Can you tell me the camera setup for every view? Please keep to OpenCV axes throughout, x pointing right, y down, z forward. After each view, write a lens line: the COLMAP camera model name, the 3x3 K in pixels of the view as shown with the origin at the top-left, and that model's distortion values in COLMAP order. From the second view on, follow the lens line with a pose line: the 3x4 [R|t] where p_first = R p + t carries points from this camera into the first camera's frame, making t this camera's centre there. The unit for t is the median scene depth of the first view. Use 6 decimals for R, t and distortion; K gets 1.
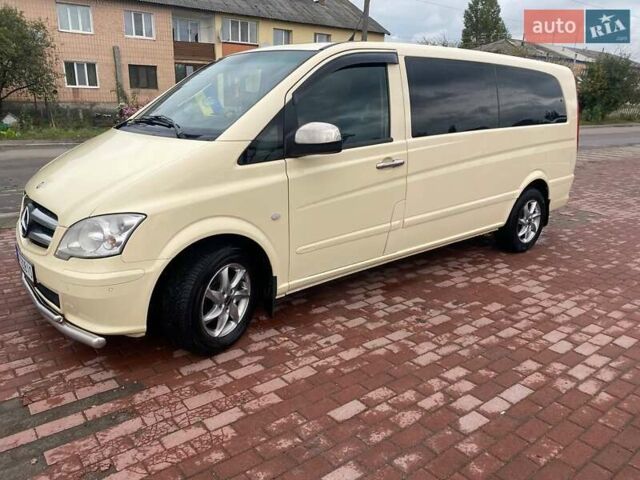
lens RADIAL K [[489.9, 0, 320.3], [0, 489.9, 241.9], [0, 0, 1]] dist [0.026378, -0.022049]
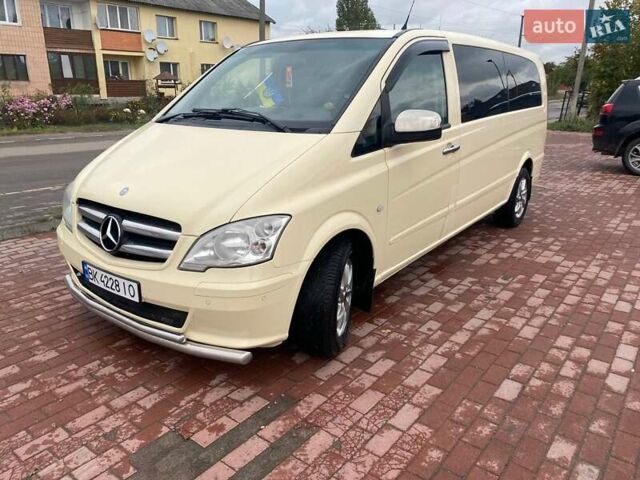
lens RADIAL K [[489.9, 0, 318.9], [0, 489.9, 239.9], [0, 0, 1]] dist [0.026378, -0.022049]
pose [[0.971822, -0.085992, 0.219471, -0.387060], [0.082425, 0.996274, 0.025373, -0.020531], [-0.220835, -0.006568, 0.975289, 0.063399]]
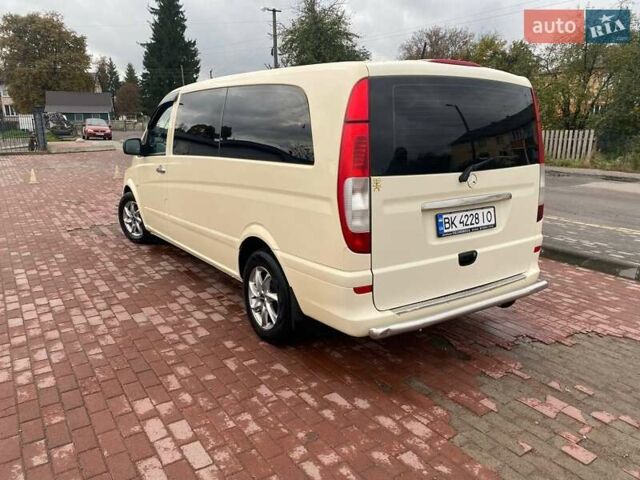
lens RADIAL K [[489.9, 0, 320.7], [0, 489.9, 233.9], [0, 0, 1]] dist [0.026378, -0.022049]
pose [[-0.088585, 0.194078, -0.976978, 1.637899], [-0.285594, 0.934704, 0.211576, -0.450781], [0.954248, 0.297761, -0.027373, 1.634164]]
